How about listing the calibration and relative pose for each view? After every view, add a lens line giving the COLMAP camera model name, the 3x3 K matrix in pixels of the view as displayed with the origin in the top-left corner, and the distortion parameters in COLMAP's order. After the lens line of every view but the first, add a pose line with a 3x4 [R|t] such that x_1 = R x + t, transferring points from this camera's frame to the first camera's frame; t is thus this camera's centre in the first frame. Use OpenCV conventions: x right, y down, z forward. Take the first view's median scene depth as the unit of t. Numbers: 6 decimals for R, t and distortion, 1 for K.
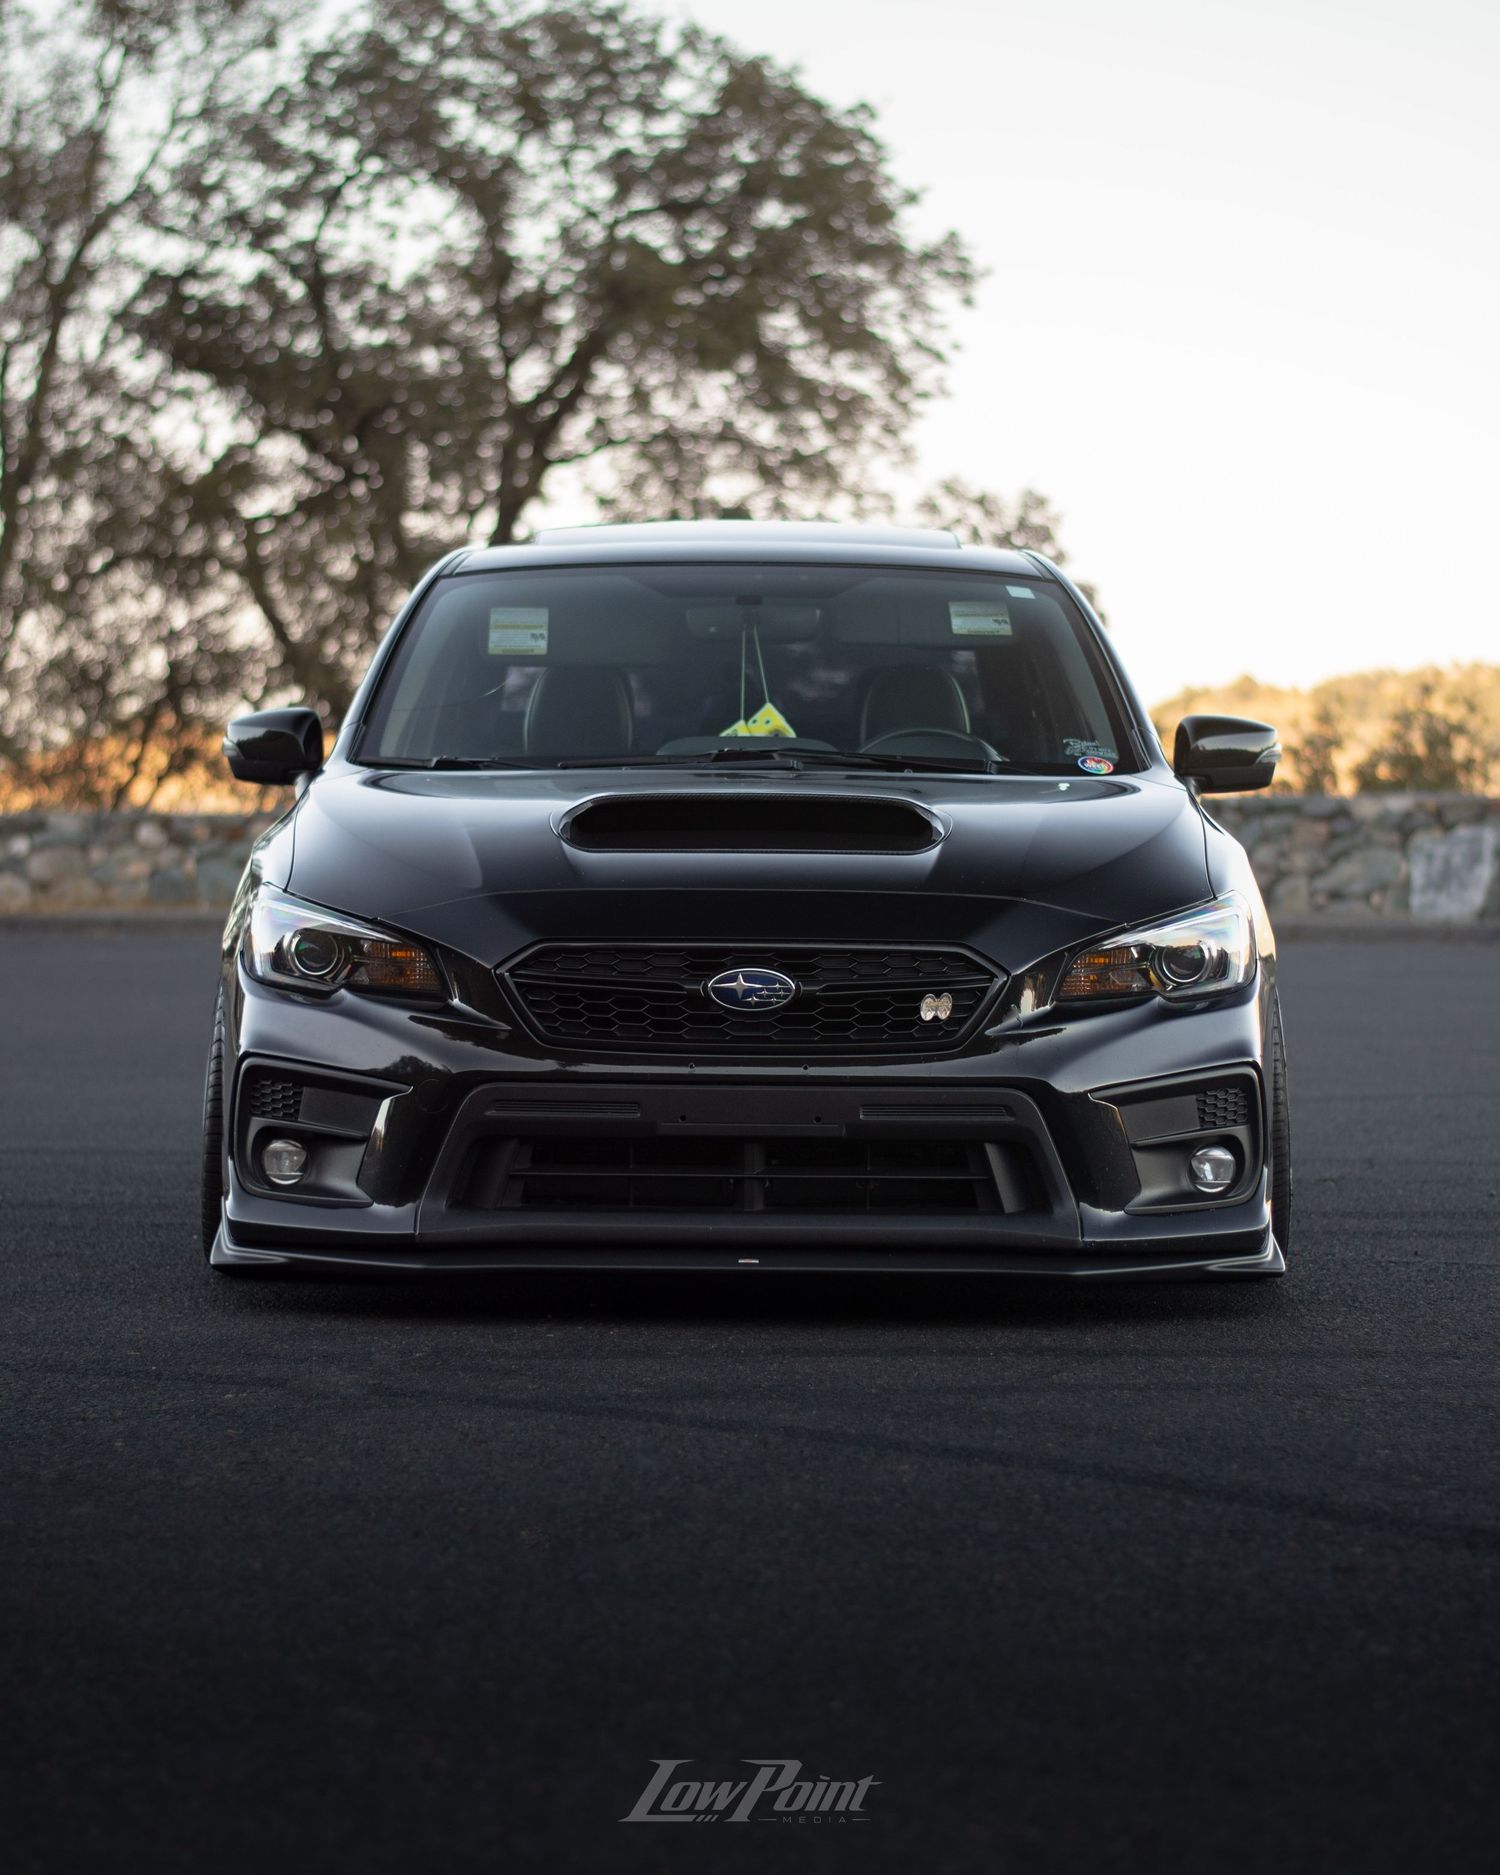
lens RADIAL K [[5436.0, 0, 750.0], [0, 5436.0, 937.5], [0, 0, 1]] dist [-0.098881, -0.319832]
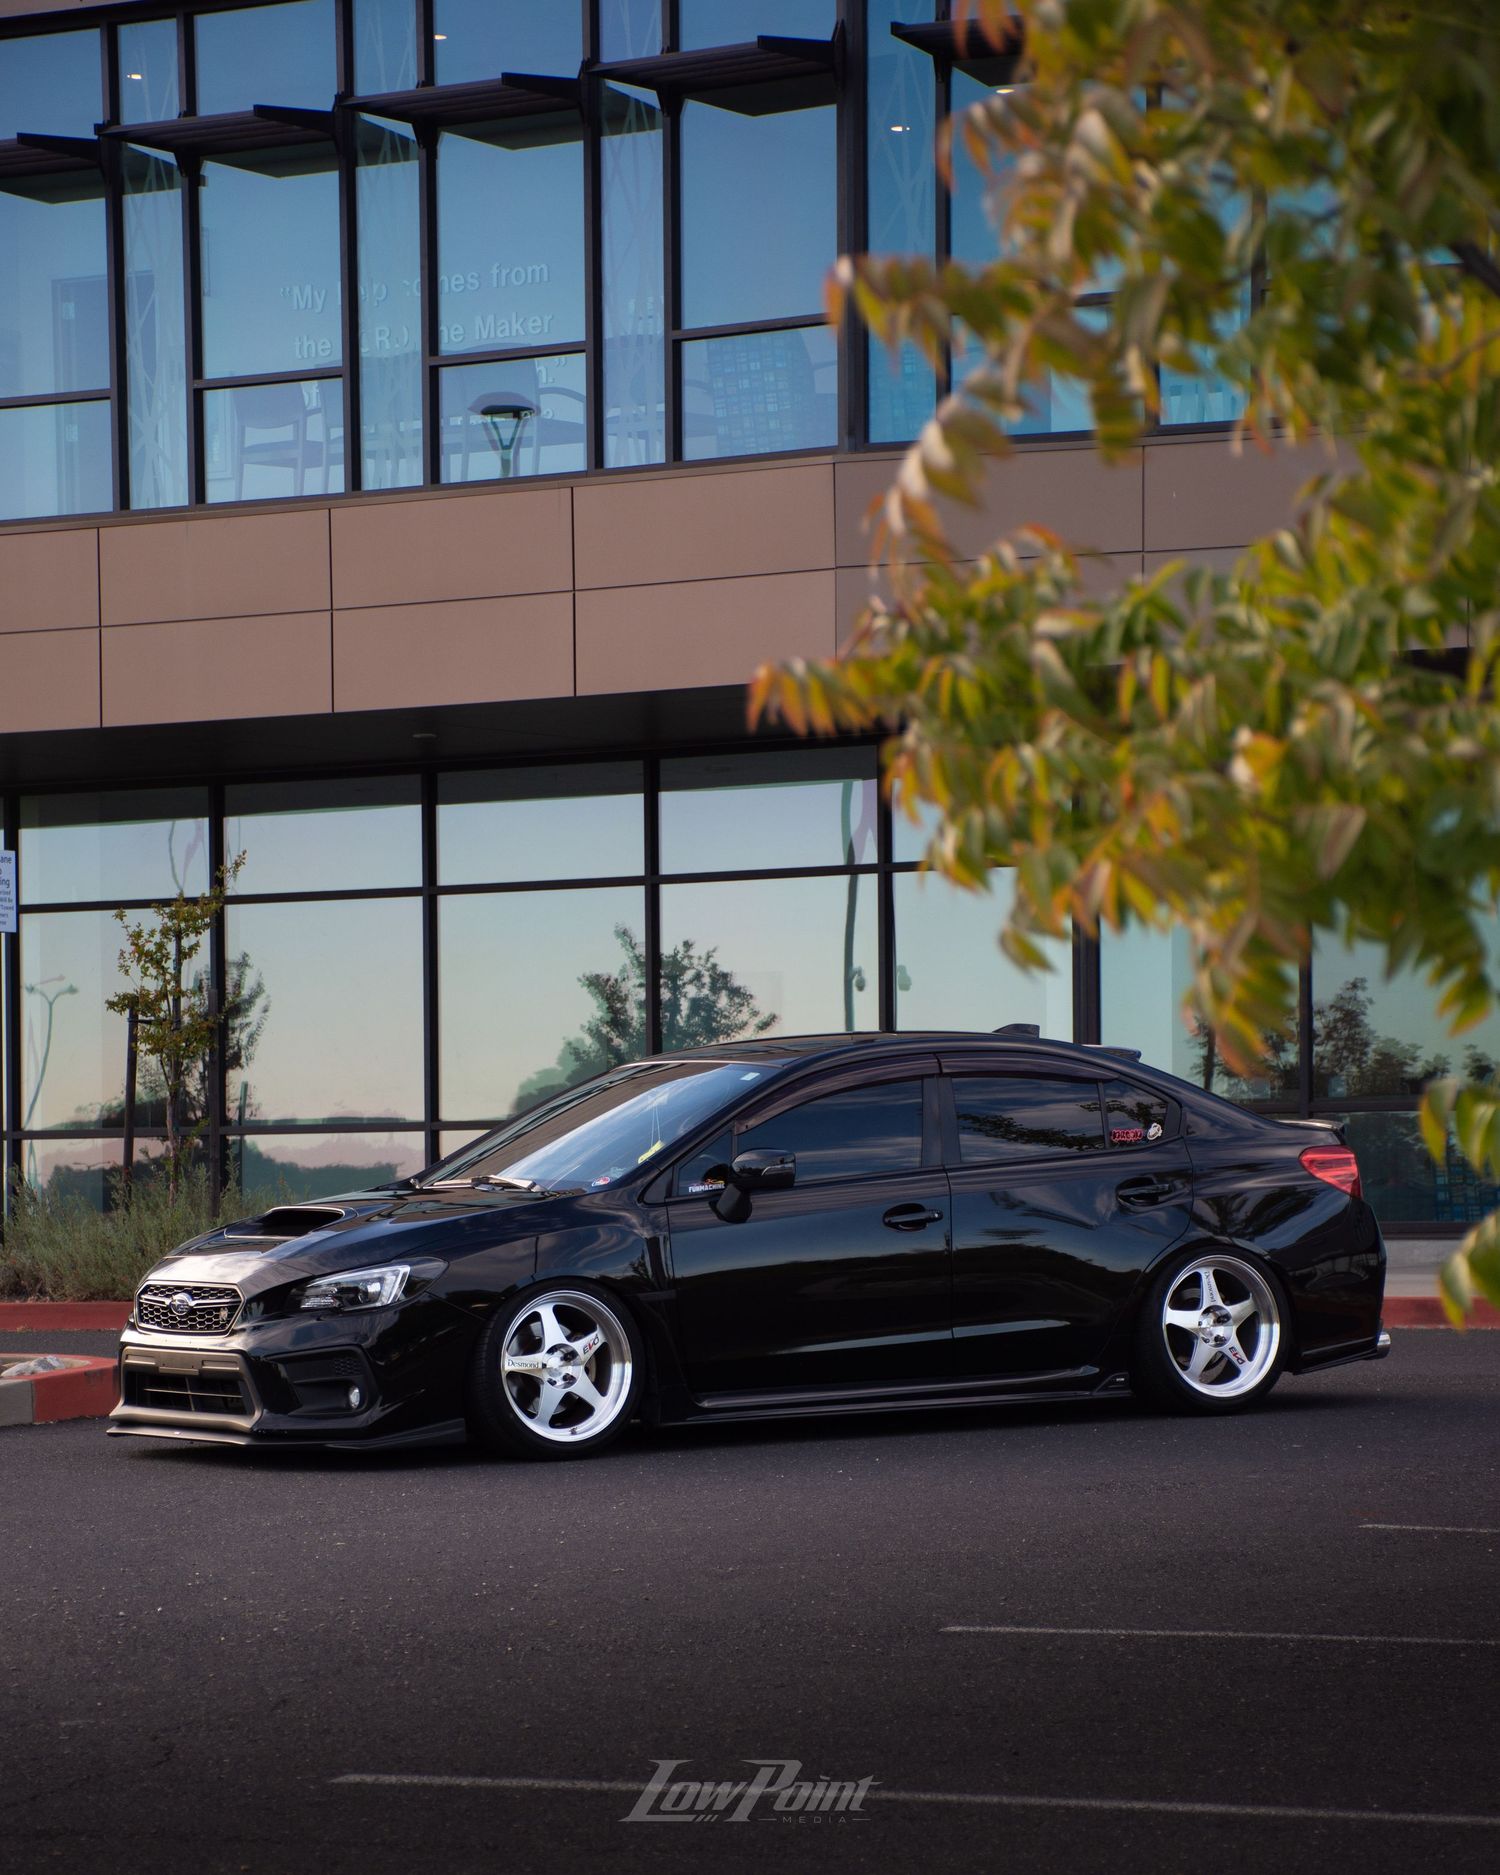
lens RADIAL K [[5436.0, 0, 750.0], [0, 5436.0, 937.5], [0, 0, 1]] dist [-0.098881, -0.319832]
pose [[0.553358, -0.045892, -0.831678, 1.835054], [0.015177, 0.998871, -0.045020, -0.033919], [0.832805, 0.012290, 0.553429, 0.010784]]
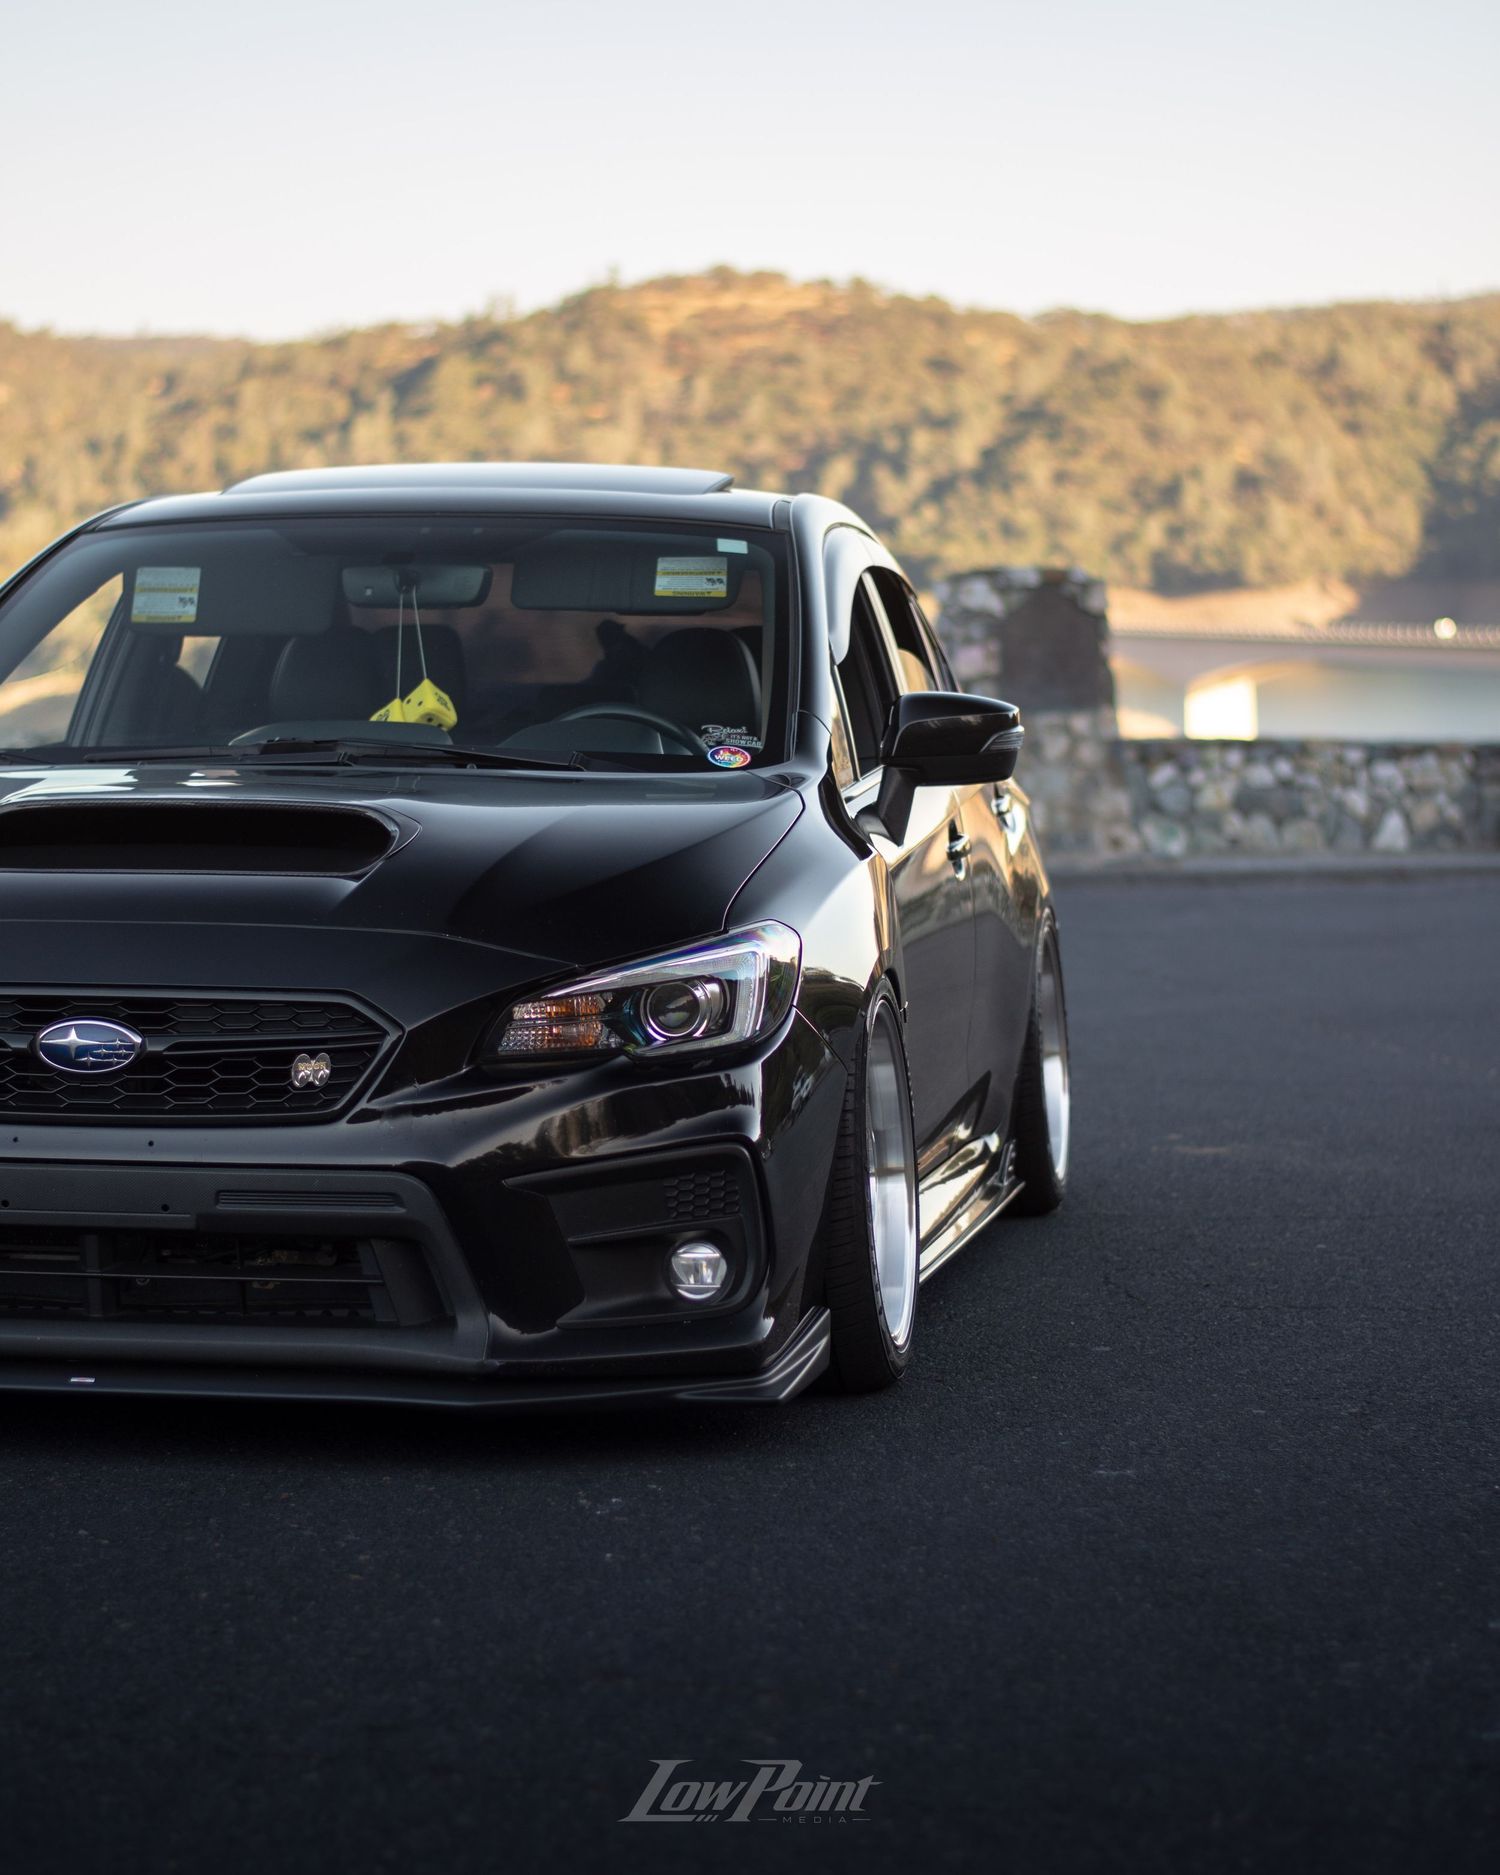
lens RADIAL K [[5436.0, 0, 750.0], [0, 5436.0, 937.5], [0, 0, 1]] dist [-0.098881, -0.319832]
pose [[0.988518, 0.004451, -0.151037, 0.213662], [-0.002479, 0.999909, 0.013241, -0.017175], [0.151082, -0.012715, 0.988439, 0.208391]]
